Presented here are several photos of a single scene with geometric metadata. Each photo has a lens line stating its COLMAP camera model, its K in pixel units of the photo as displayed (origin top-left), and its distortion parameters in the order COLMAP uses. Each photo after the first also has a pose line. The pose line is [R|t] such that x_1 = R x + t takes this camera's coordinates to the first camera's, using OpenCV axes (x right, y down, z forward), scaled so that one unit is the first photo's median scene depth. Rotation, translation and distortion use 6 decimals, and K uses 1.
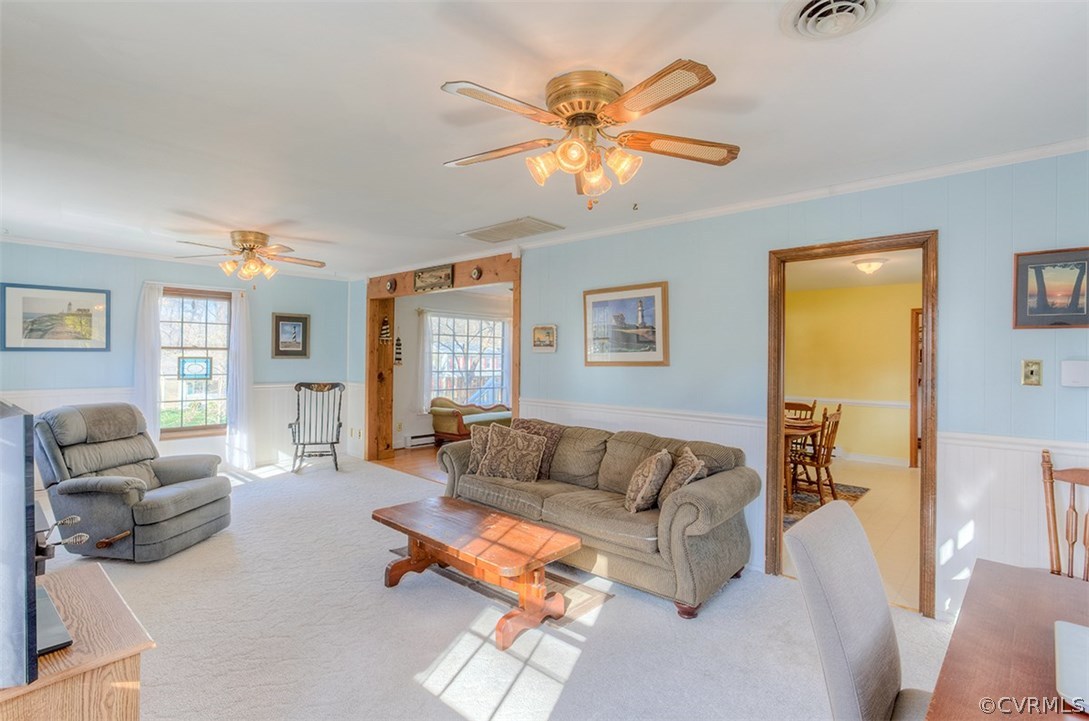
lens RADIAL K [[525.4, 0, 537.1], [0, 525.4, 369.1], [0, 0, 1]] dist [-0.056437, 0.039160]
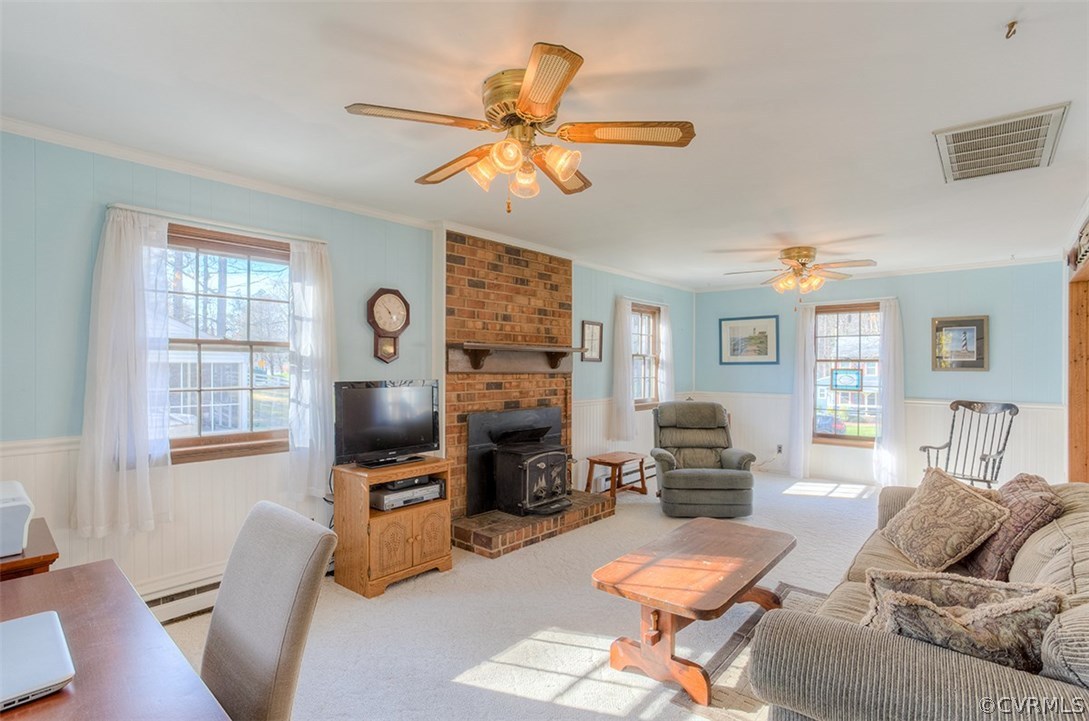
lens RADIAL K [[552.5, 0, 560.0], [0, 552.5, 361.1], [0, 0, 1]] dist [-0.000289, -0.000086]
pose [[0.059440, -0.016793, -0.998091, 0.409122], [-0.027273, 0.999458, -0.018440, -0.002871], [0.997859, 0.028317, 0.058950, 0.351704]]
